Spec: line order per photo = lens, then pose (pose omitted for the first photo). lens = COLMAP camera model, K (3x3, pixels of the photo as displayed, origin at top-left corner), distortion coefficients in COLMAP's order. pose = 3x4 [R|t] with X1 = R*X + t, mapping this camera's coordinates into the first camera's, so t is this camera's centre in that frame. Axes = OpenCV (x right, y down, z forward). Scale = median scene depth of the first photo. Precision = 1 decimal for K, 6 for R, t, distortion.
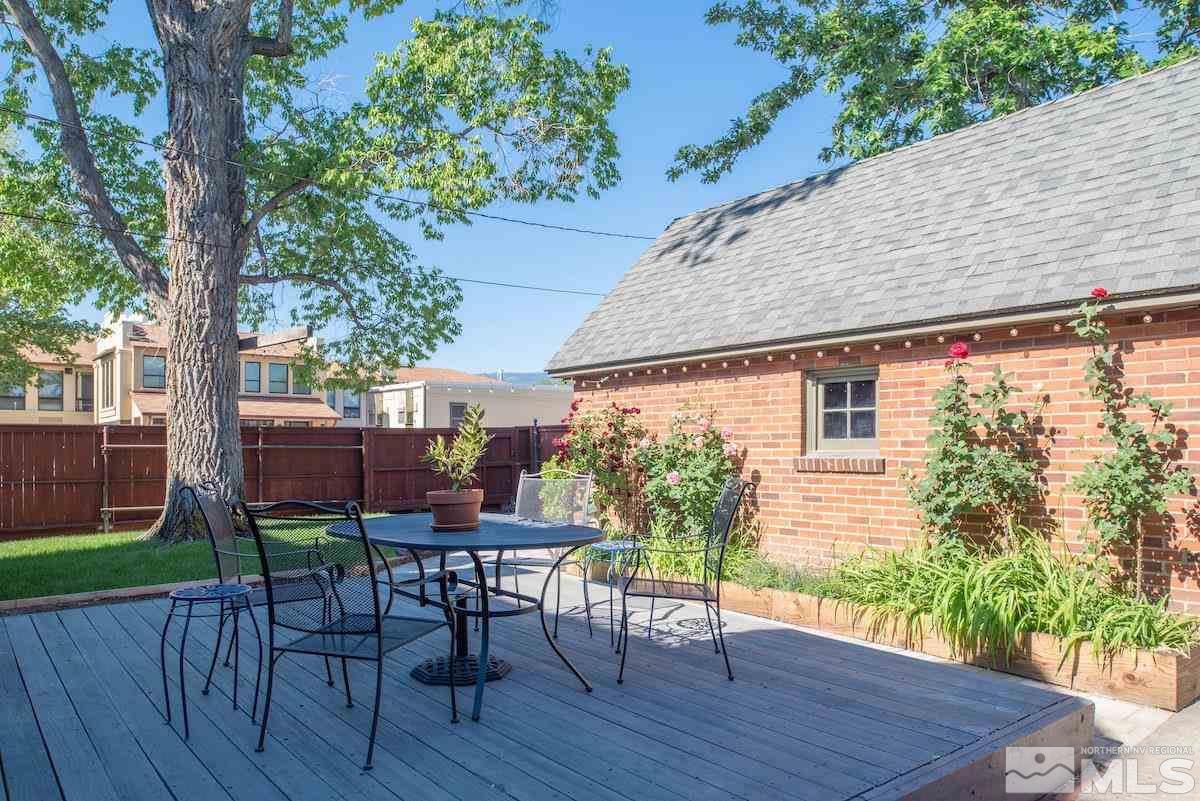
lens RADIAL K [[825.4, 0, 607.1], [0, 825.4, 399.4], [0, 0, 1]] dist [-0.011090, -0.010680]
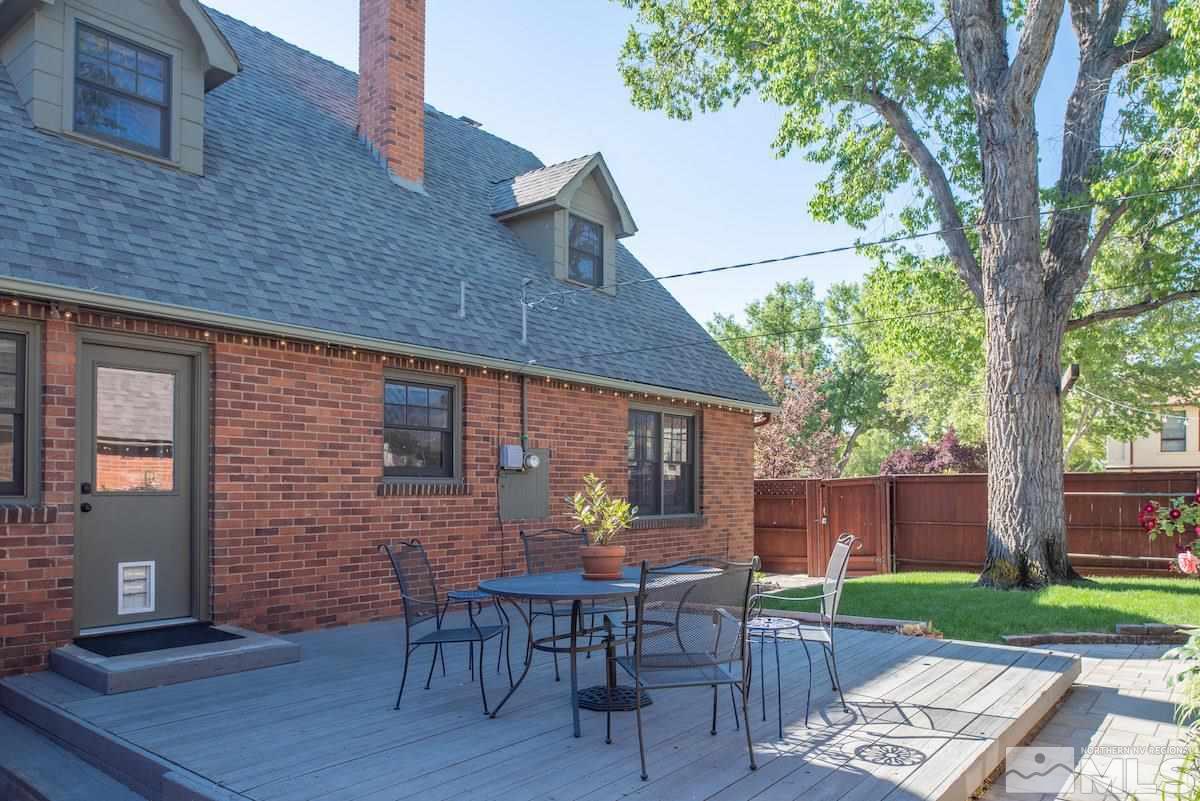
lens RADIAL K [[825.4, 0, 604.9], [0, 825.4, 410.6], [0, 0, 1]] dist [-0.011090, -0.010680]
pose [[0.229706, -0.083992, -0.969629, 0.382481], [0.051698, 0.995916, -0.074022, 0.001103], [0.971886, -0.033124, 0.233110, 0.277476]]
